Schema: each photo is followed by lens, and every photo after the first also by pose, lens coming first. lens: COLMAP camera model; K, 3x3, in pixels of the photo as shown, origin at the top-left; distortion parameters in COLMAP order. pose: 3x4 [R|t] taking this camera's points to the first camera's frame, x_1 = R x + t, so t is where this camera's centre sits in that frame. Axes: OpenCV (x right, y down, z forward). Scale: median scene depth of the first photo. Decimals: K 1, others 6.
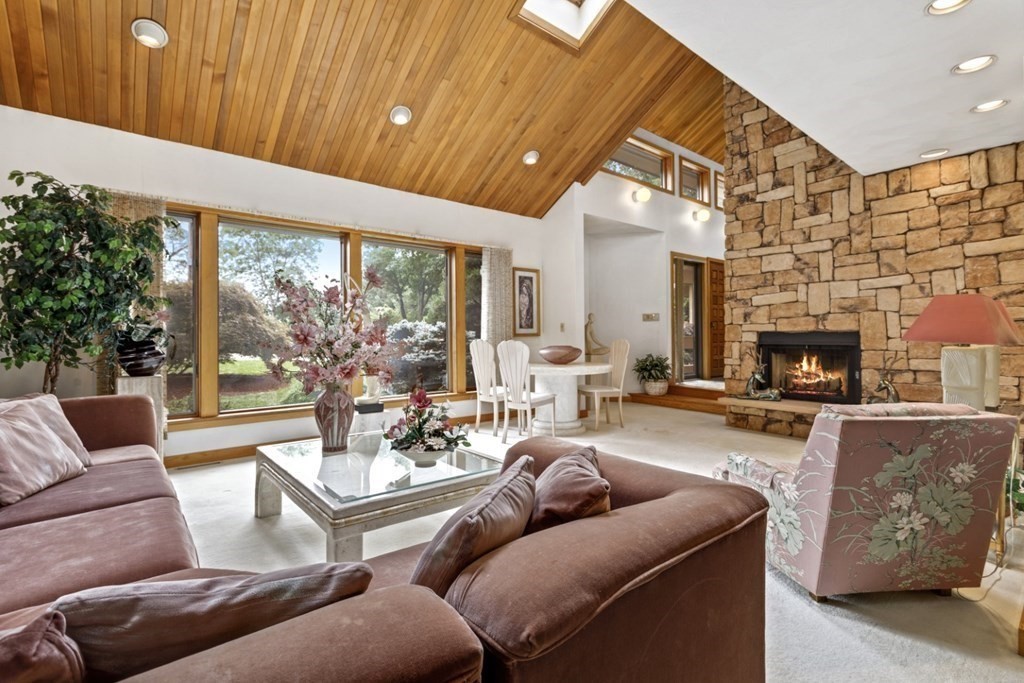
lens RADIAL K [[485.8, 0, 509.8], [0, 485.8, 332.8], [0, 0, 1]] dist [-0.000841, 0.000296]
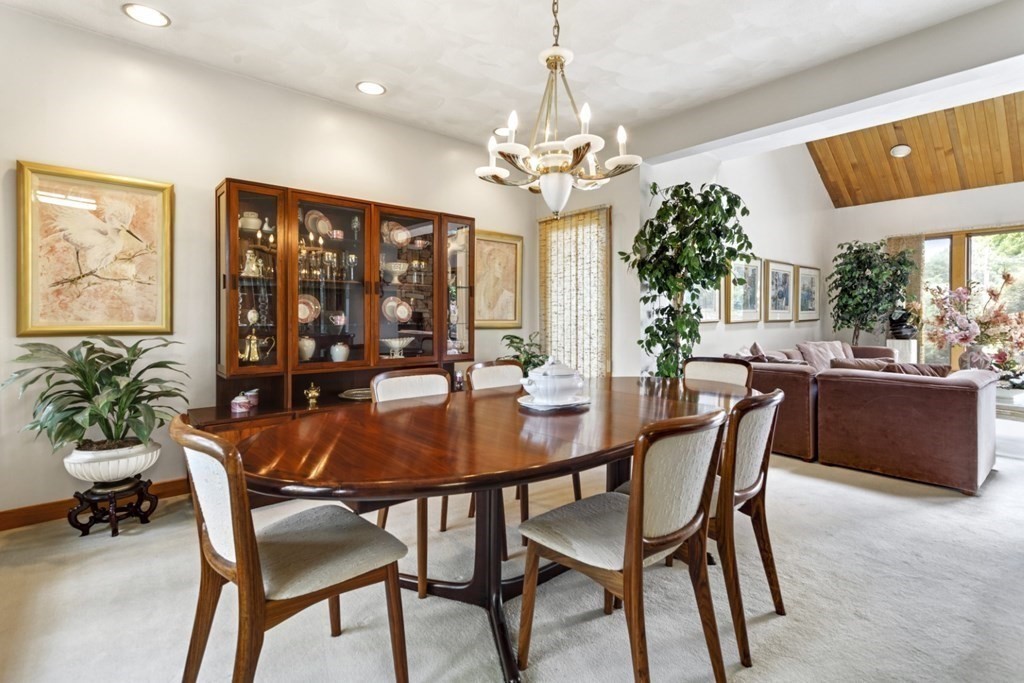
lens RADIAL K [[485.8, 0, 509.8], [0, 485.8, 332.8], [0, 0, 1]] dist [-0.000841, 0.000296]
pose [[0.016842, 0.026634, -0.999503, 1.124178], [0.007471, 0.999614, 0.026763, 0.007643], [0.999830, -0.007918, 0.016637, -0.528299]]
